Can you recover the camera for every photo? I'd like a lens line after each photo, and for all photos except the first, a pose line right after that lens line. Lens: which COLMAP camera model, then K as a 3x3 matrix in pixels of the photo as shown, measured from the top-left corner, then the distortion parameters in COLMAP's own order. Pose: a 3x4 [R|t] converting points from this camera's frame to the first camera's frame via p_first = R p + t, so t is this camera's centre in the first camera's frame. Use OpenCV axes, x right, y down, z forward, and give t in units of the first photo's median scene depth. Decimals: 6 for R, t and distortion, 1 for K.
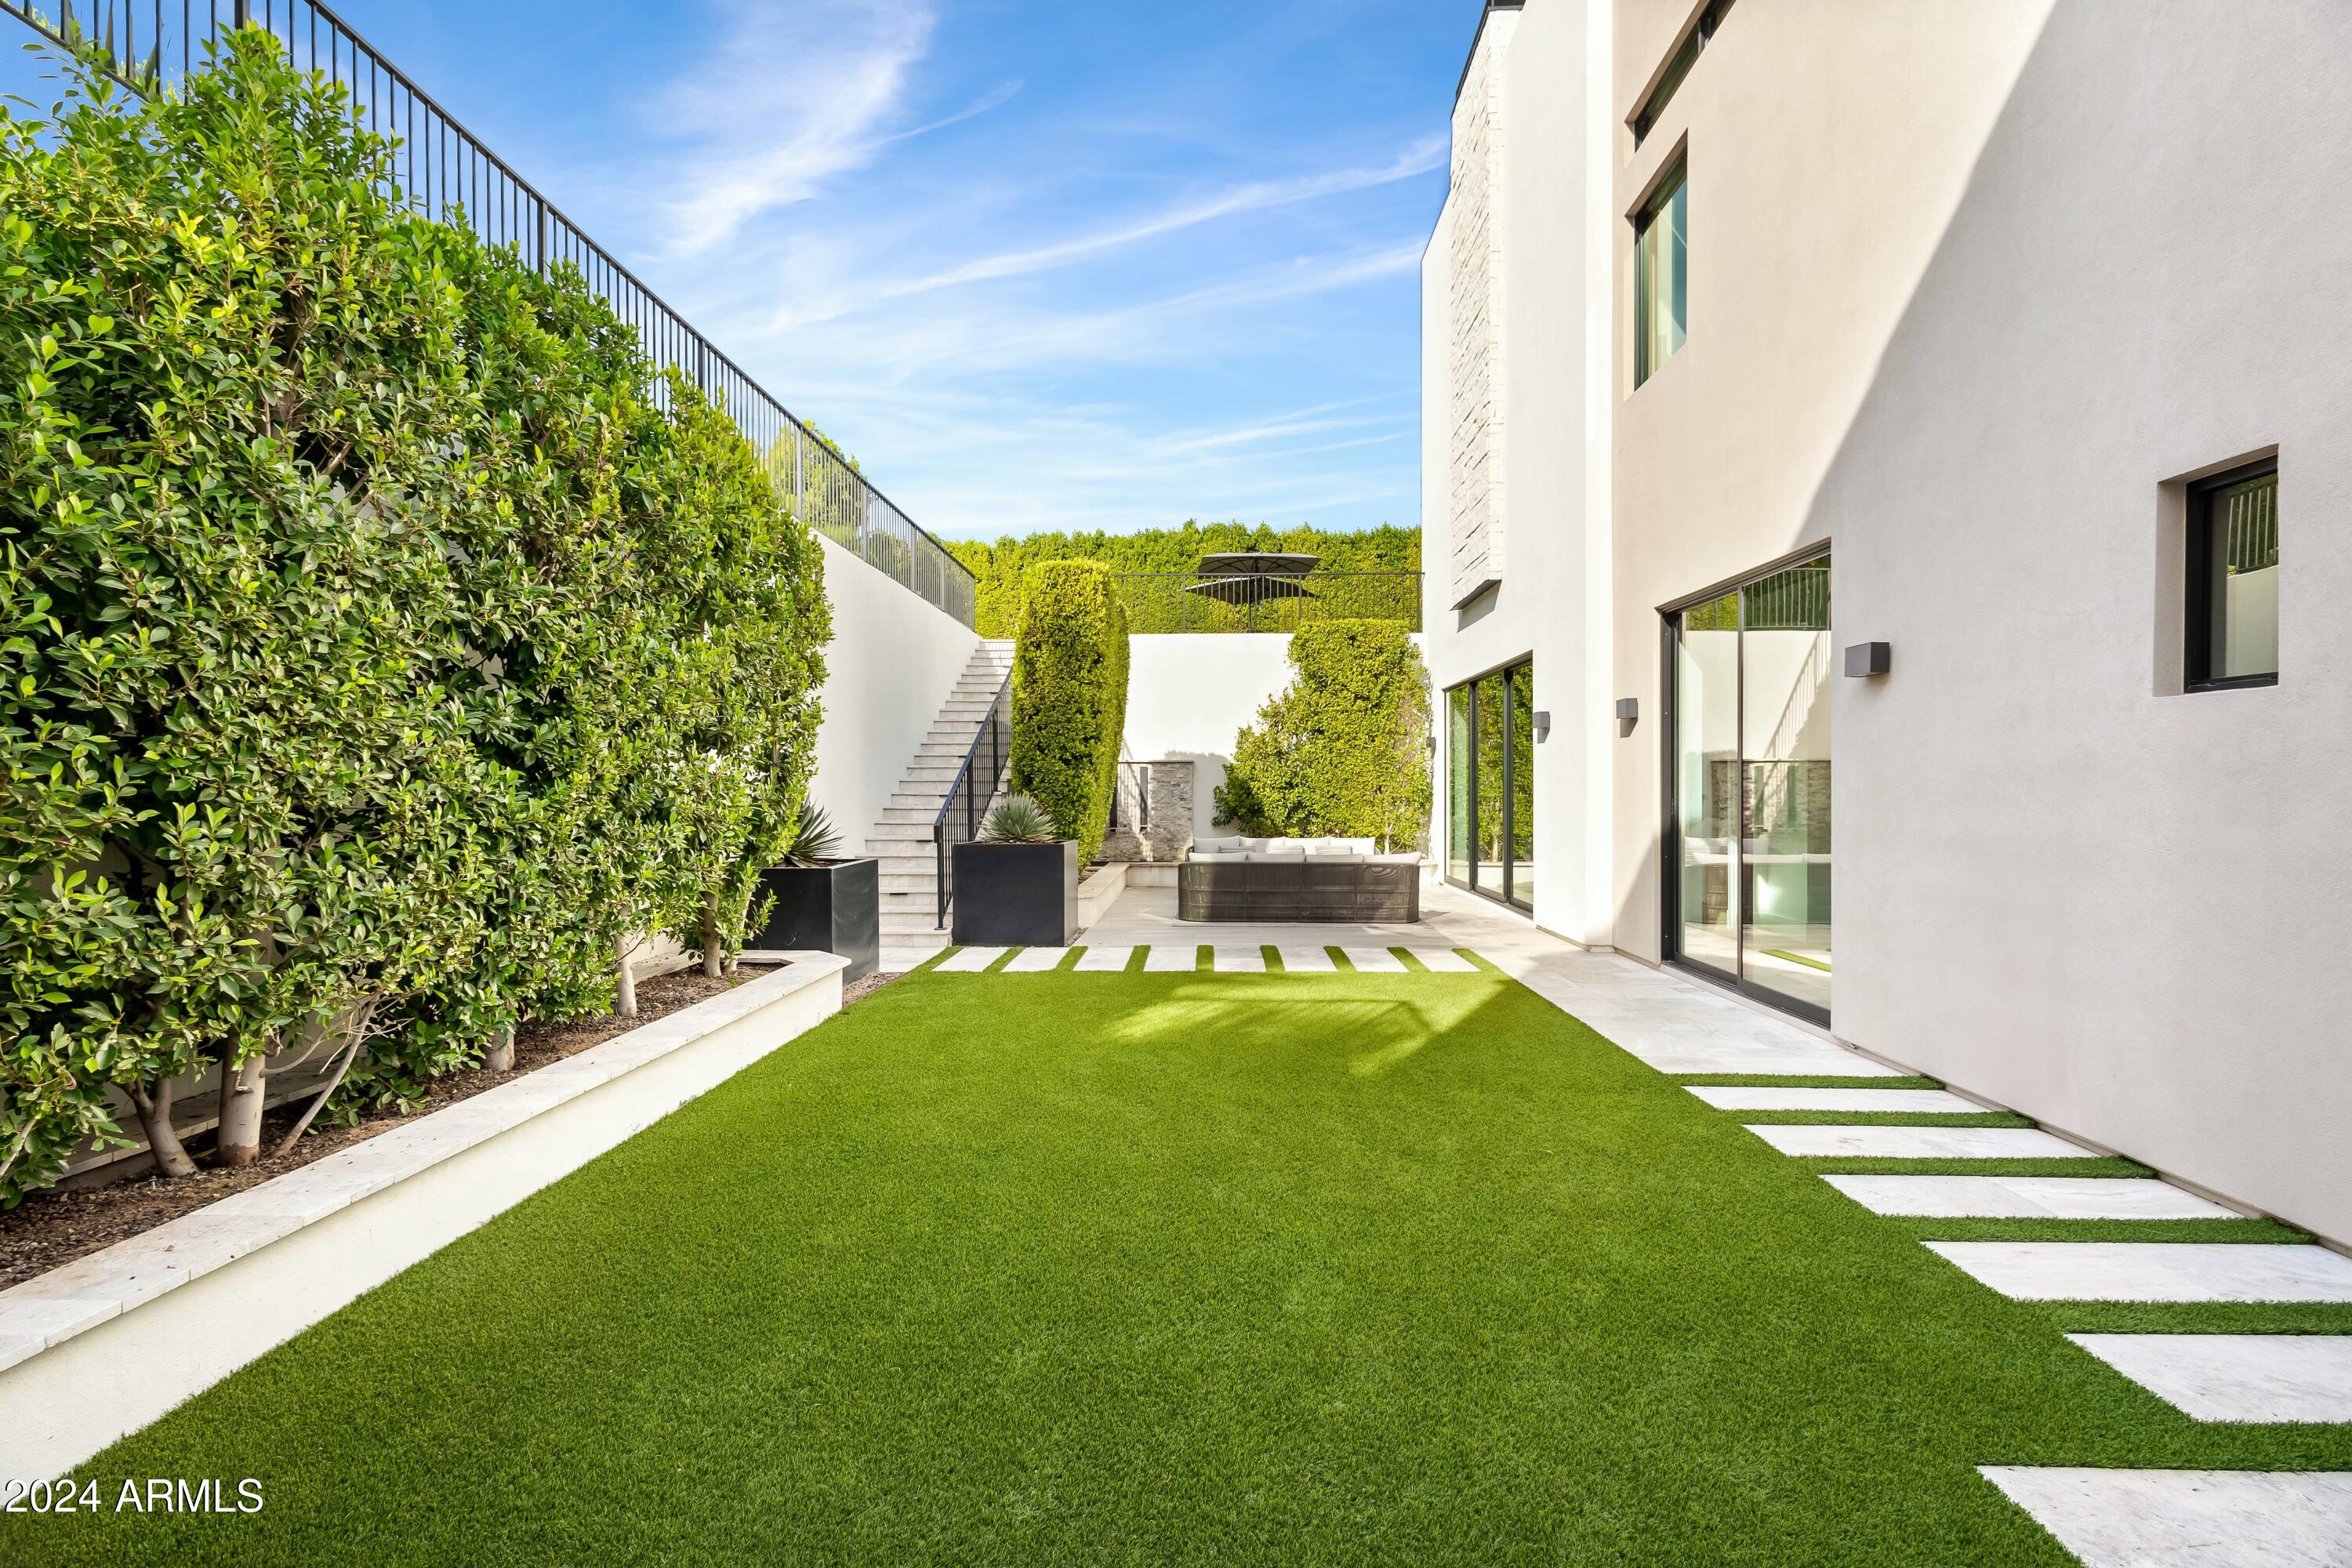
lens RADIAL K [[1094.7, 0, 1176.0], [0, 1094.7, 784.0], [0, 0, 1]] dist [0.004166, 0.000120]
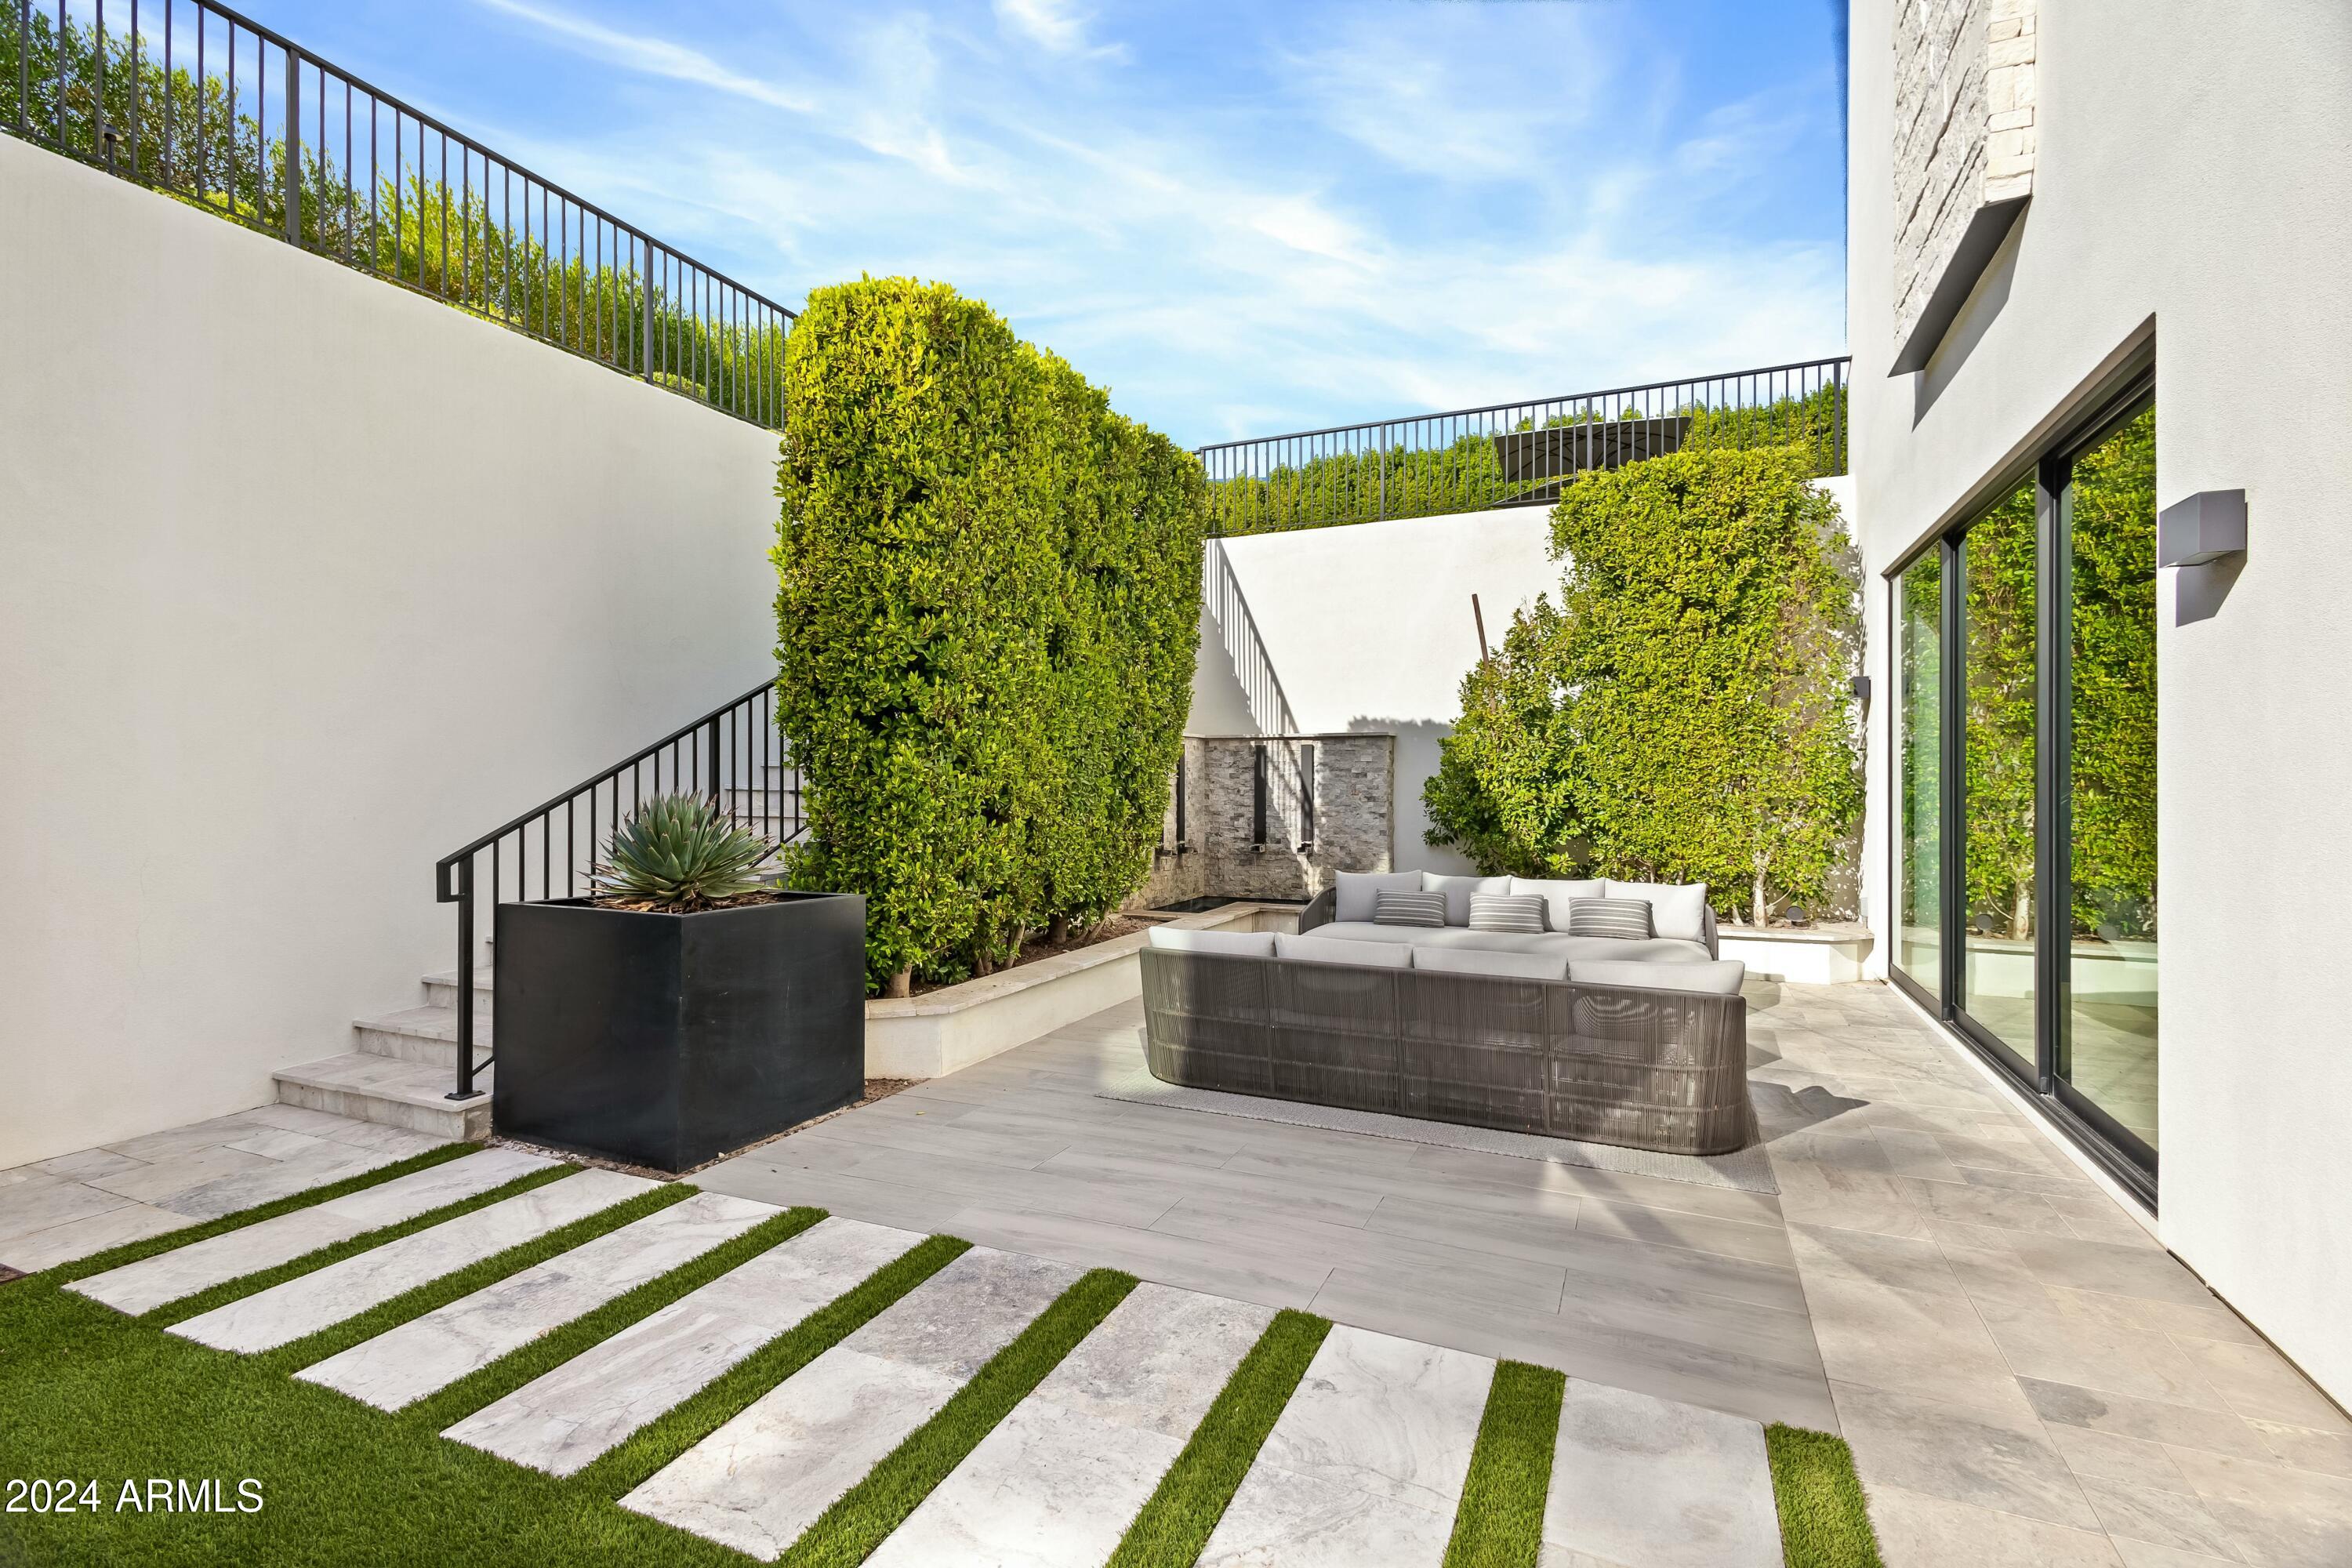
lens RADIAL K [[1056.4, 0, 1186.8], [0, 1056.4, 775.4], [0, 0, 1]] dist [0.010959, -0.000123]
pose [[0.923406, 0.000694, -0.383823, 0.138465], [-0.001064, 0.999999, -0.000750, 0.001965], [0.383822, 0.001101, 0.923406, 0.450056]]
